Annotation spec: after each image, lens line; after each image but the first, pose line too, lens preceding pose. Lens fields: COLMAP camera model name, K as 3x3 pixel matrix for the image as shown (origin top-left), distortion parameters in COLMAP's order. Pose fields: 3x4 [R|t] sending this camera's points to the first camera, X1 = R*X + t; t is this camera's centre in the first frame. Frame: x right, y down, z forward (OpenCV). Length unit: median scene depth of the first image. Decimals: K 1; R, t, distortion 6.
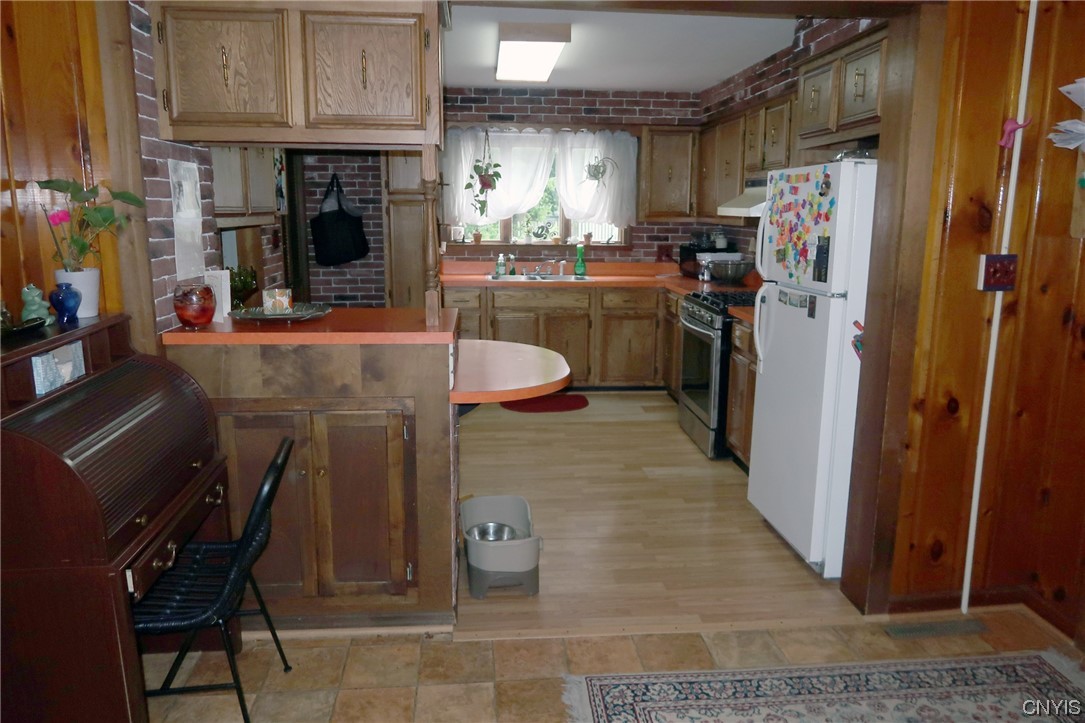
lens RADIAL K [[795.2, 0, 542.5], [0, 795.2, 361.5], [0, 0, 1]] dist [-0.004993, 0.001557]
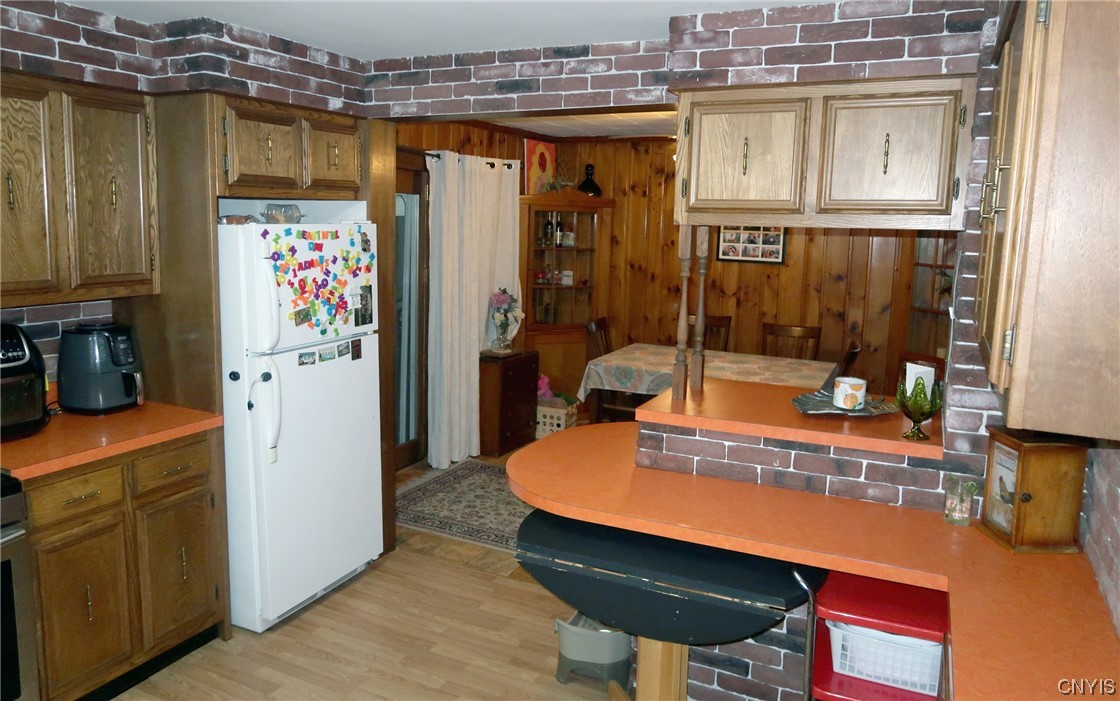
lens RADIAL K [[794.7, 0, 559.4], [0, 794.7, 326.8], [0, 0, 1]] dist [0.001285, 0.000430]
pose [[-0.868123, -0.095026, 0.487168, -0.229920], [0.064370, 0.951660, 0.300334, -0.213416], [-0.492157, 0.292086, -0.820041, 0.906442]]
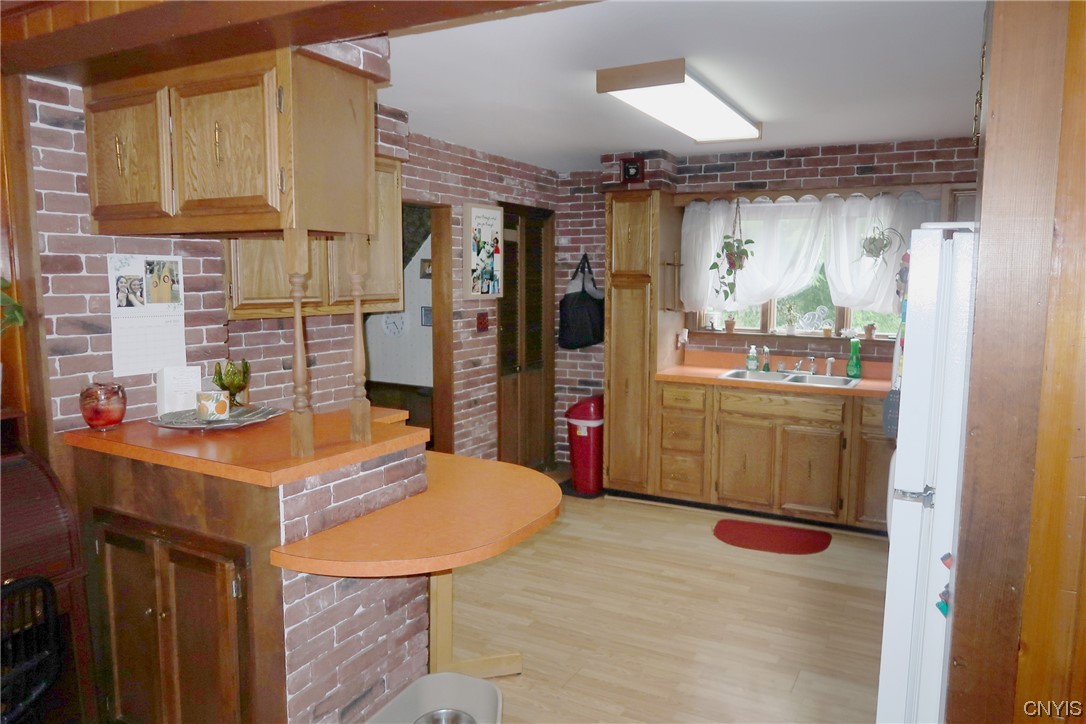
lens RADIAL K [[756.7, 0, 543.0], [0, 756.7, 362.0], [0, 0, 1]] dist [-0.016430, 0.002432]
pose [[0.832611, 0.061492, -0.550435, 0.212340], [-0.106421, 0.993061, -0.050037, -0.057243], [0.543538, 0.100239, 0.833378, 0.229175]]
